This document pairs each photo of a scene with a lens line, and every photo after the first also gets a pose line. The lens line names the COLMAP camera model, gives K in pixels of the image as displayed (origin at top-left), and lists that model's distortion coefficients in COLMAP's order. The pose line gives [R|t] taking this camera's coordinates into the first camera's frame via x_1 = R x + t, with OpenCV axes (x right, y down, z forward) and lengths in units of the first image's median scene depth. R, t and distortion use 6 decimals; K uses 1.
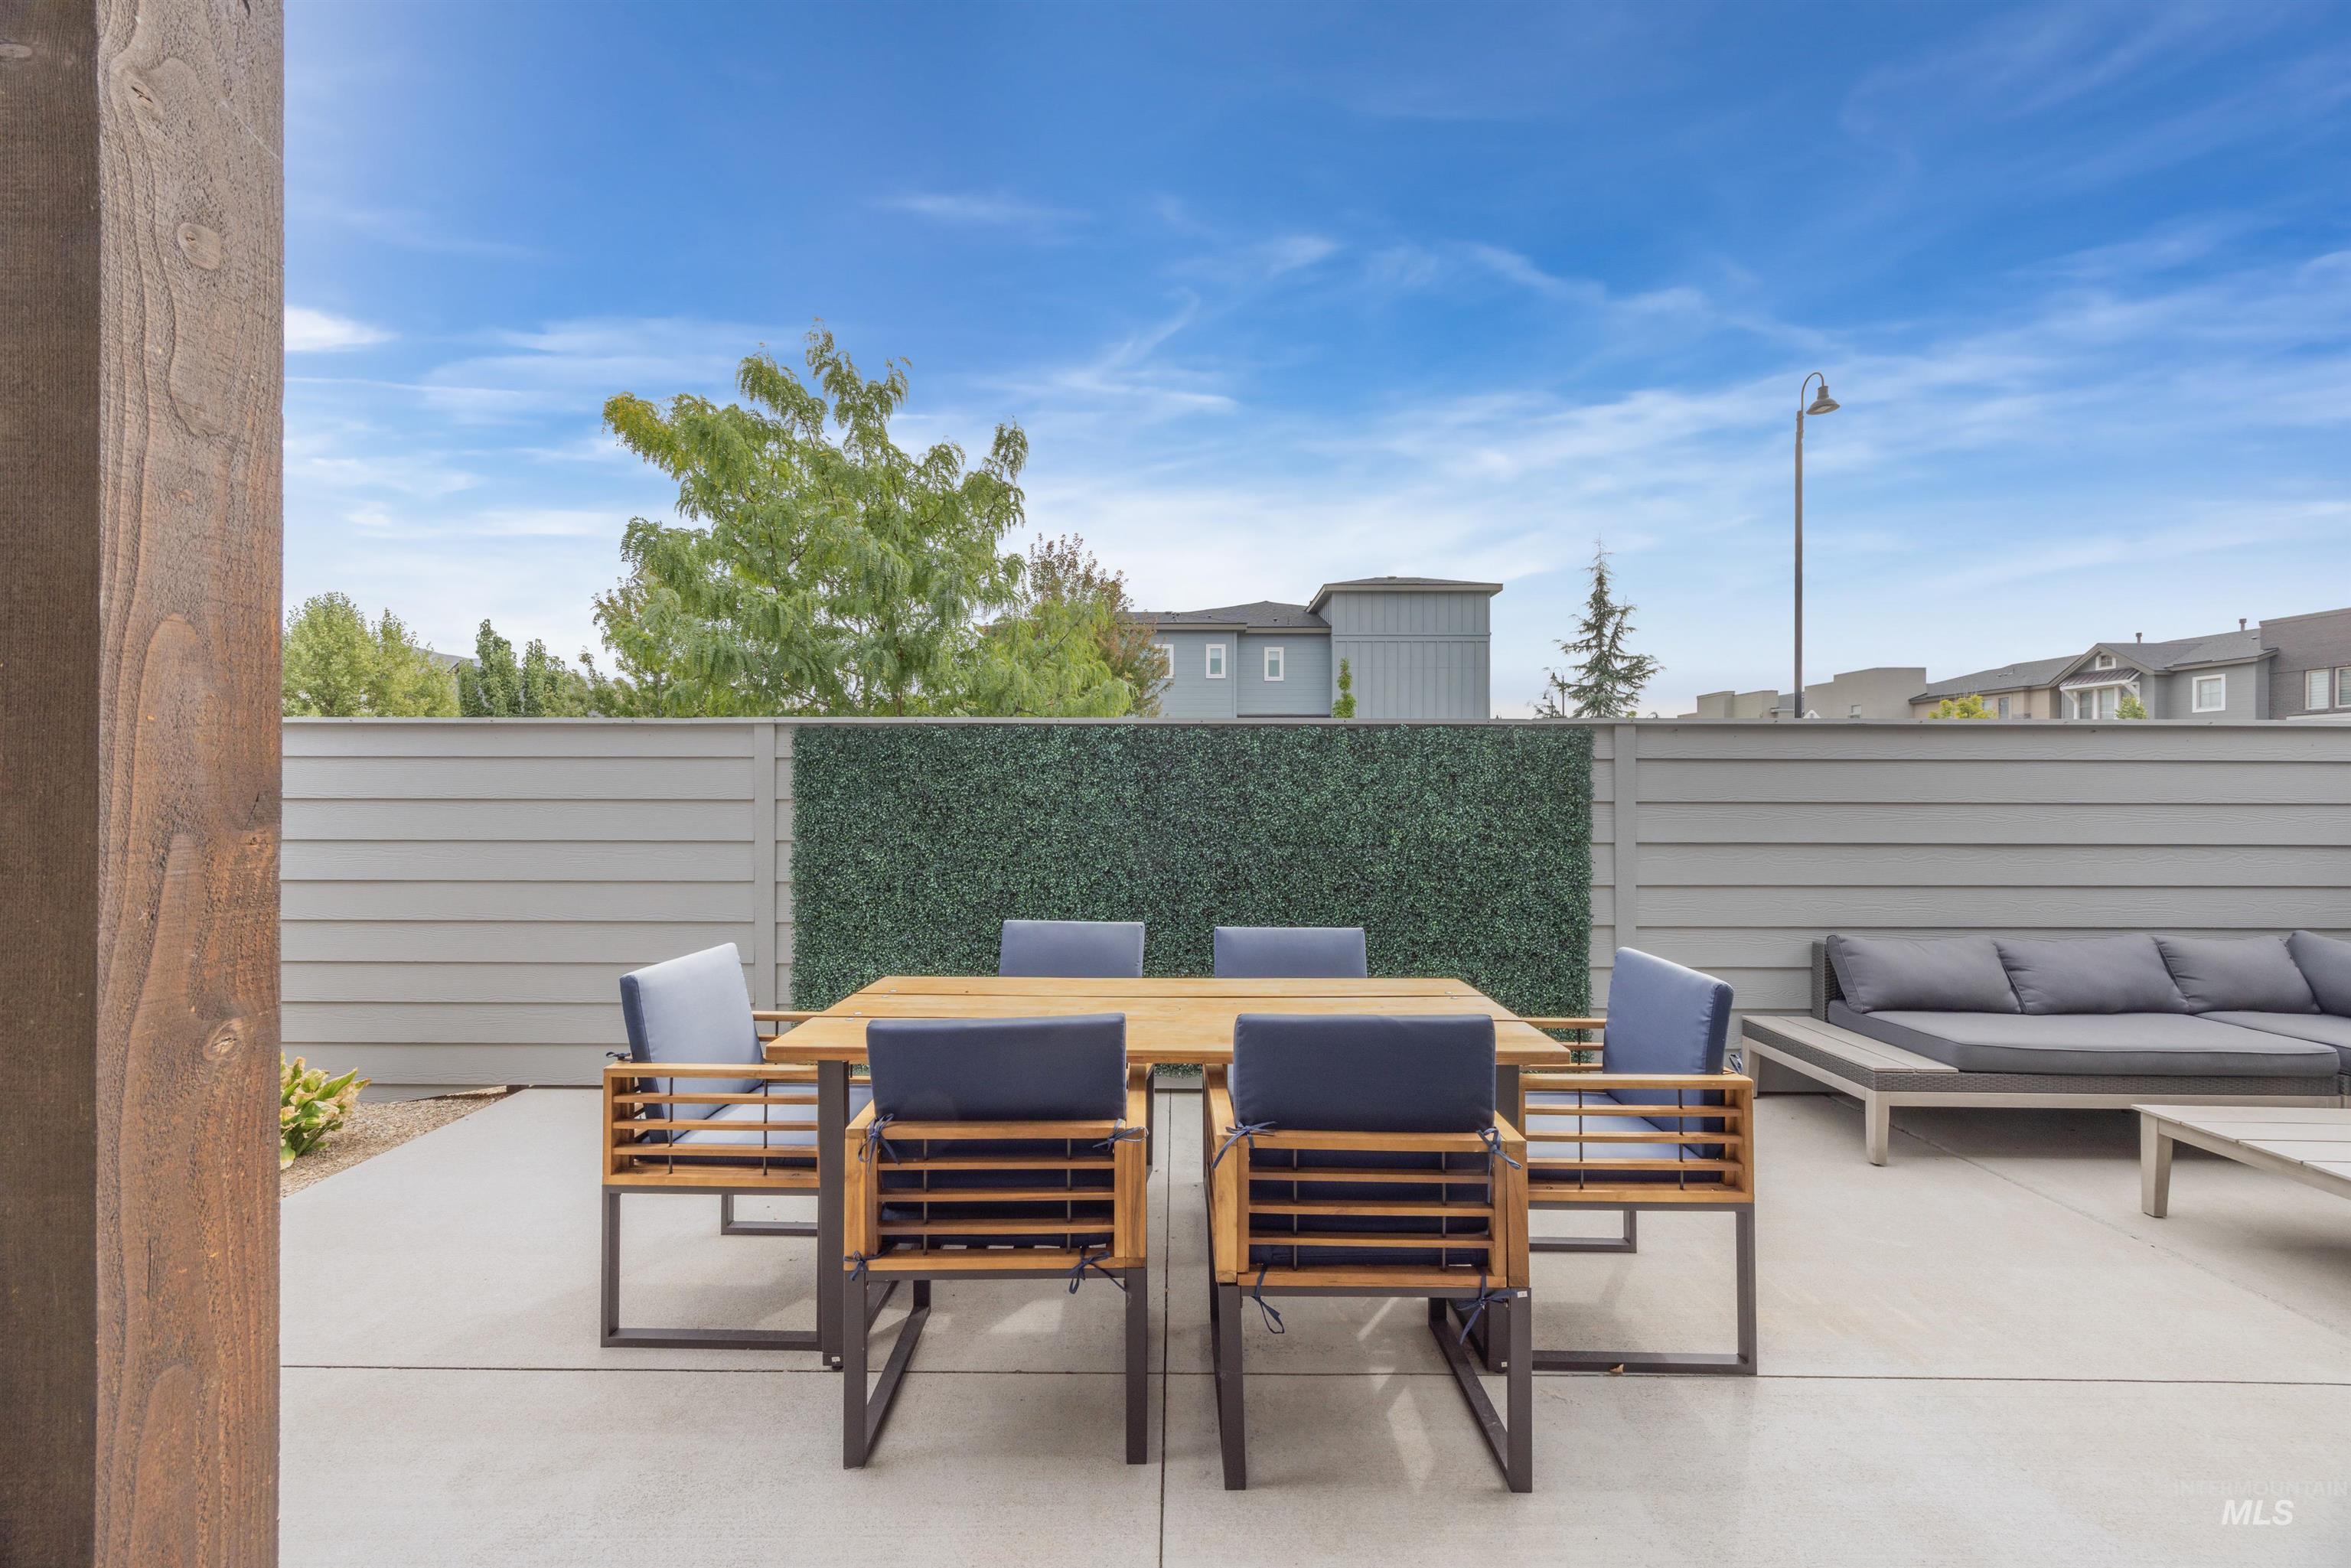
lens RADIAL K [[895.9, 0, 1167.5], [0, 895.9, 788.1], [0, 0, 1]] dist [0.000807, 0.000141]
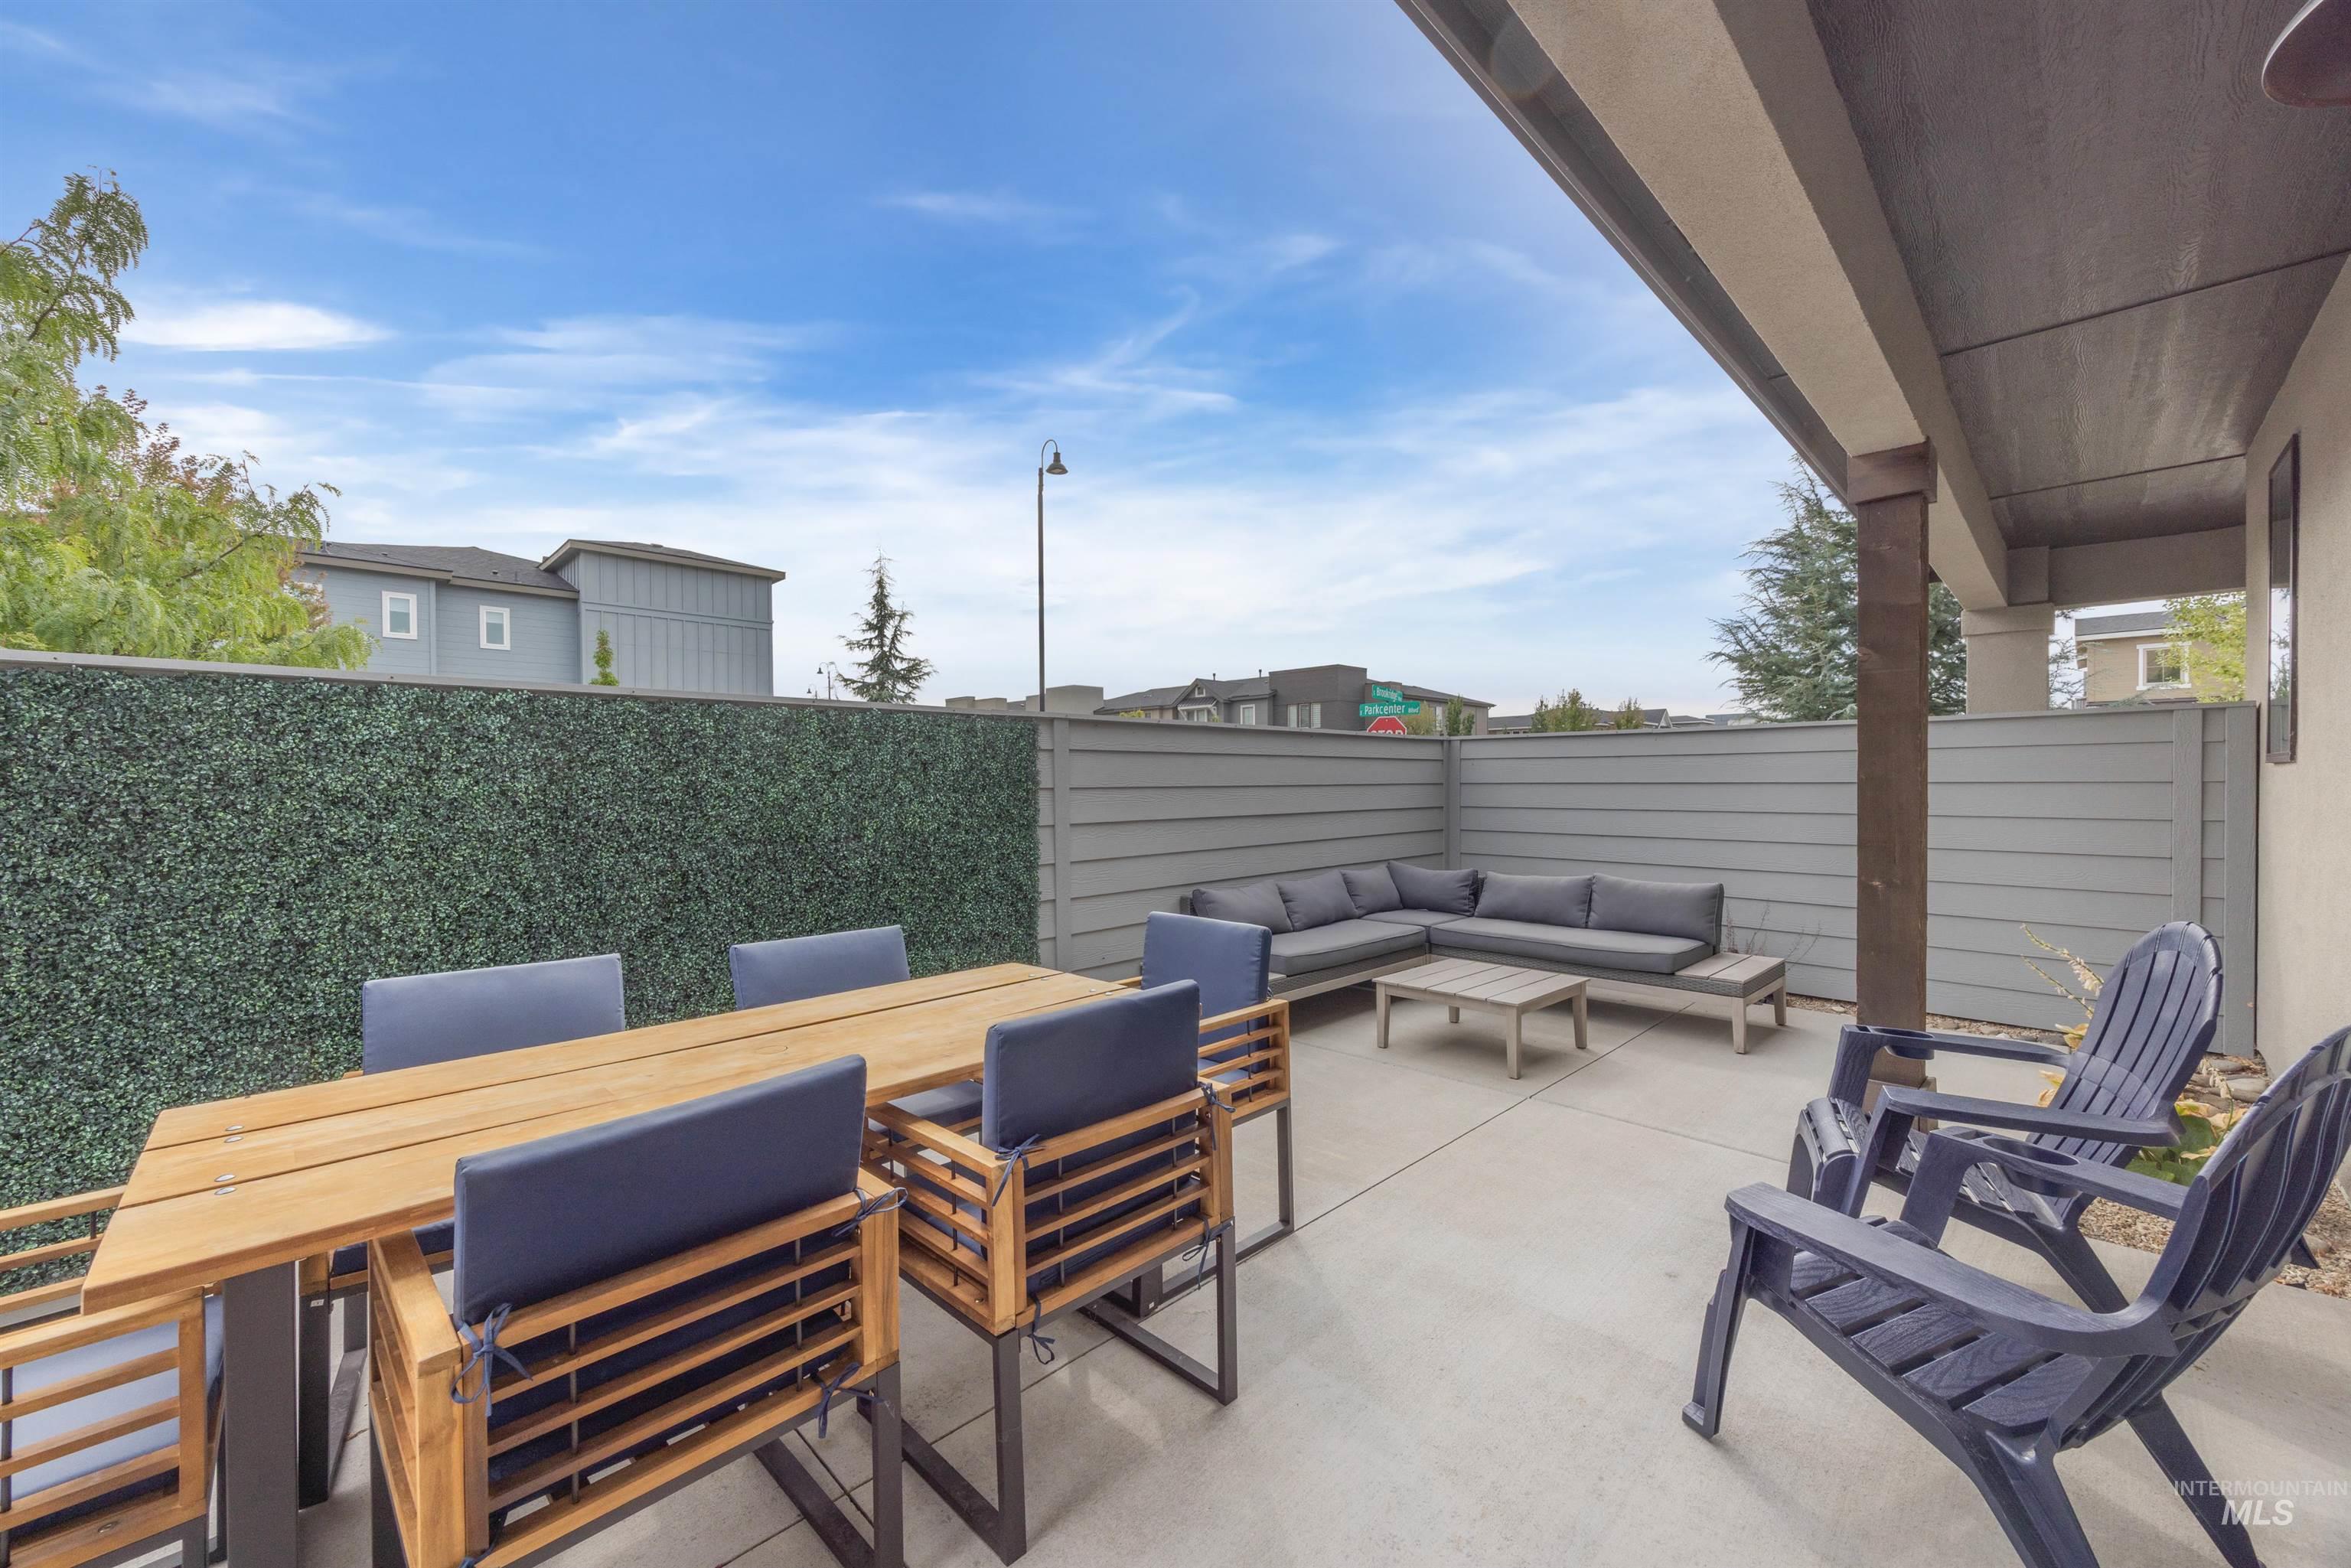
lens RADIAL K [[895.9, 0, 1167.5], [0, 895.9, 788.1], [0, 0, 1]] dist [0.000807, 0.000141]
pose [[0.710792, -0.012255, 0.703296, -0.182253], [0.007383, 0.999923, 0.009963, 0.005355], [-0.703364, -0.001889, 0.710827, 0.112956]]
